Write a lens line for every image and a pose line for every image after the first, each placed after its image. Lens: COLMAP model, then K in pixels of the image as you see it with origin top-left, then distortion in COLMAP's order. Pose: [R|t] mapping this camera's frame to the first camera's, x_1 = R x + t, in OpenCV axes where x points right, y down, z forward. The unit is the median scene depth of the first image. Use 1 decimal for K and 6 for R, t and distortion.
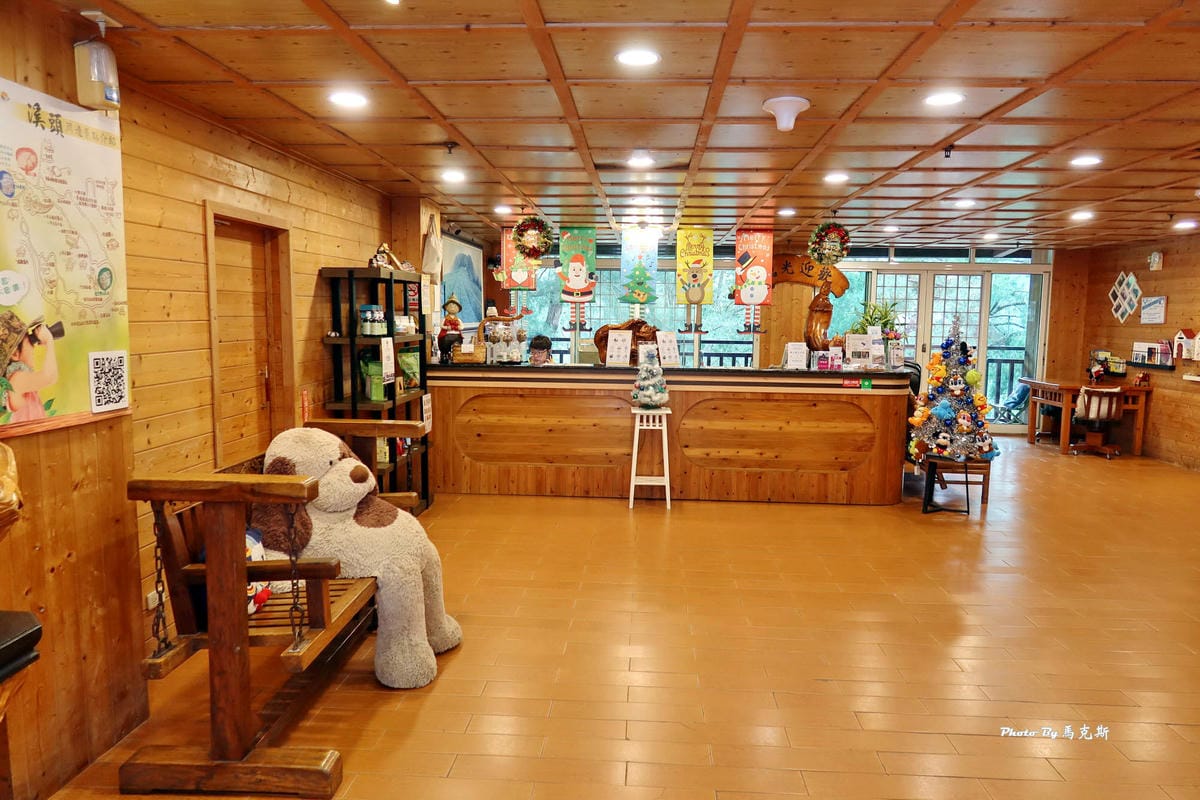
lens RADIAL K [[815.3, 0, 601.6], [0, 815.3, 401.7], [0, 0, 1]] dist [-0.009829, -0.000809]
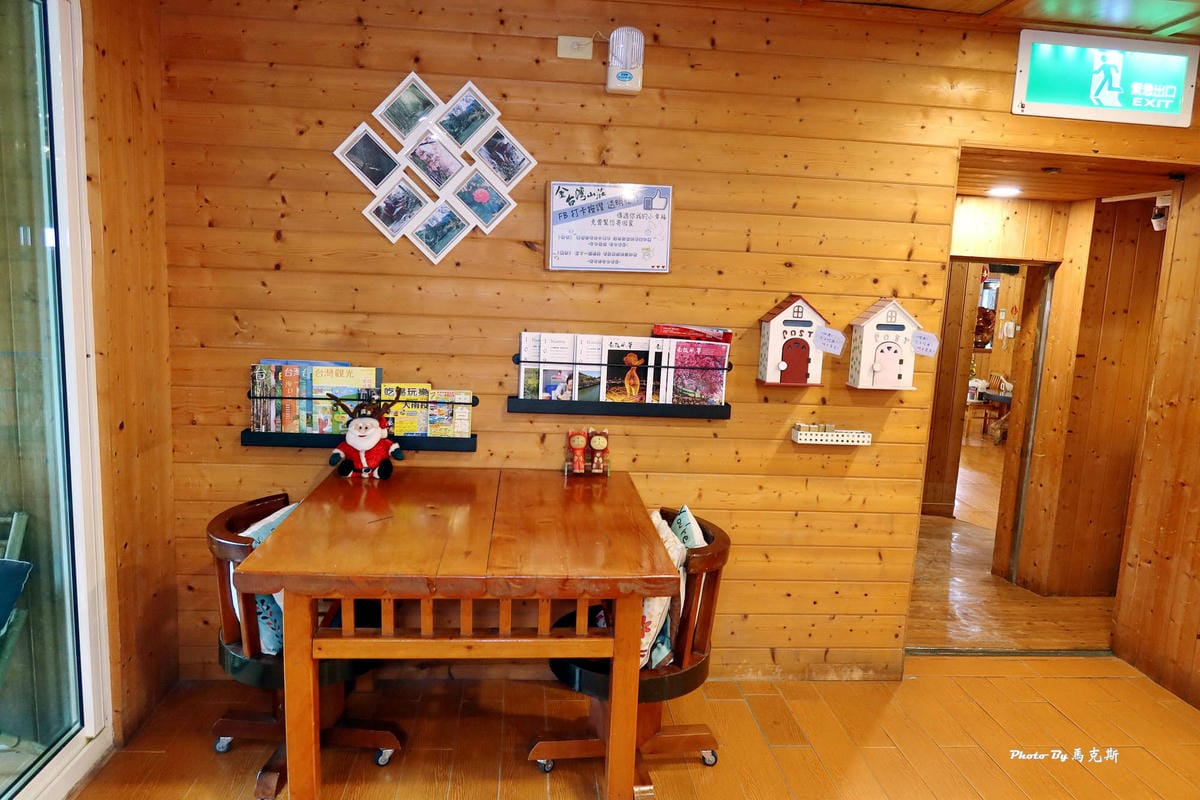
lens RADIAL K [[815.3, 0, 600.6], [0, 815.3, 398.3], [0, 0, 1]] dist [-0.009829, -0.000809]
pose [[-0.140486, -0.156557, 0.977627, 0.365132], [0.061718, 0.984114, 0.166465, -0.098928], [-0.988157, 0.083723, -0.128592, 1.029282]]
